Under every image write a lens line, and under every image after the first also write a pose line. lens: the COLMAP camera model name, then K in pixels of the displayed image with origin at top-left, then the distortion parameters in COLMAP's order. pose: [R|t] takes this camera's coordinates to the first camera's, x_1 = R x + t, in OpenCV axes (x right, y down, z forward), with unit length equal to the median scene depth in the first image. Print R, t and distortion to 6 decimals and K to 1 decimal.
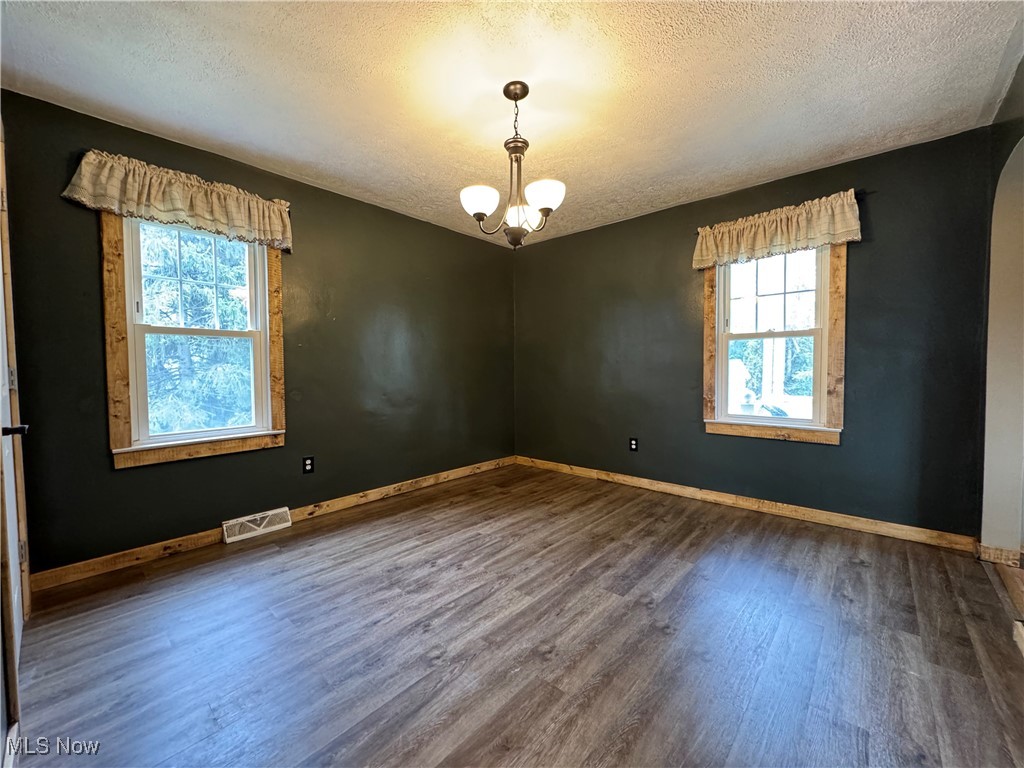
lens RADIAL K [[410.6, 0, 511.1], [0, 410.6, 382.8], [0, 0, 1]] dist [-0.003828, -0.000050]
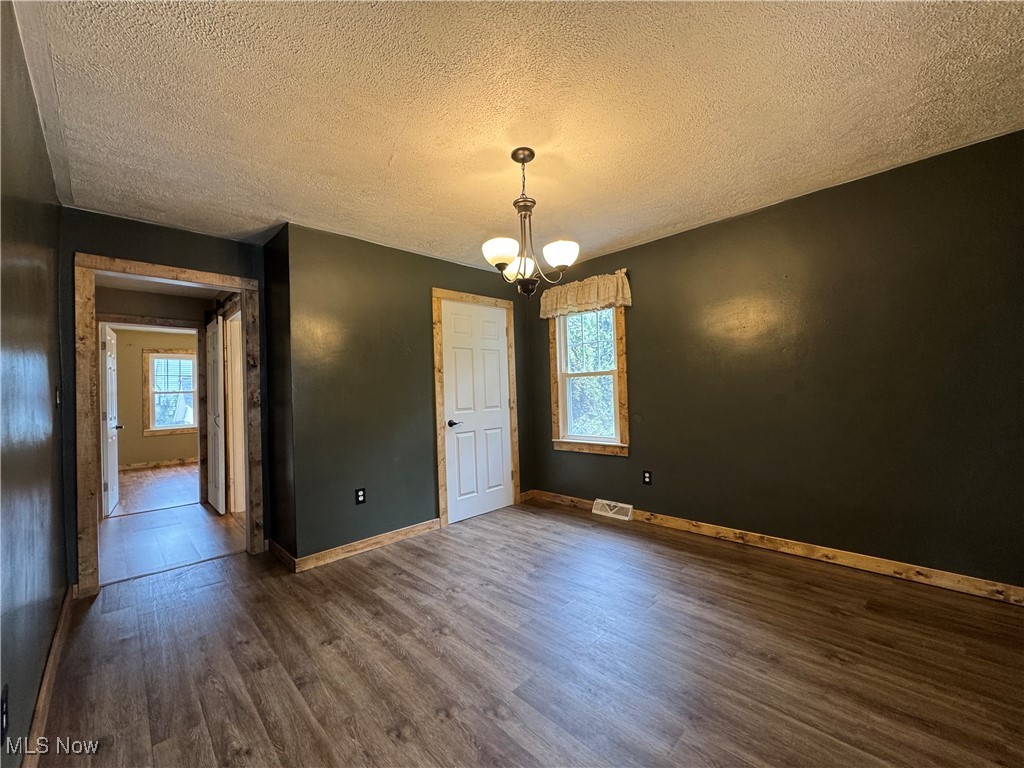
lens RADIAL K [[410.6, 0, 511.0], [0, 410.6, 385.1], [0, 0, 1]] dist [-0.003828, -0.000050]
pose [[-0.076121, -0.005497, -0.997083, 0.848521], [0.000087, 0.999985, -0.005519, -0.072116], [0.997099, -0.000507, -0.076119, 0.816805]]
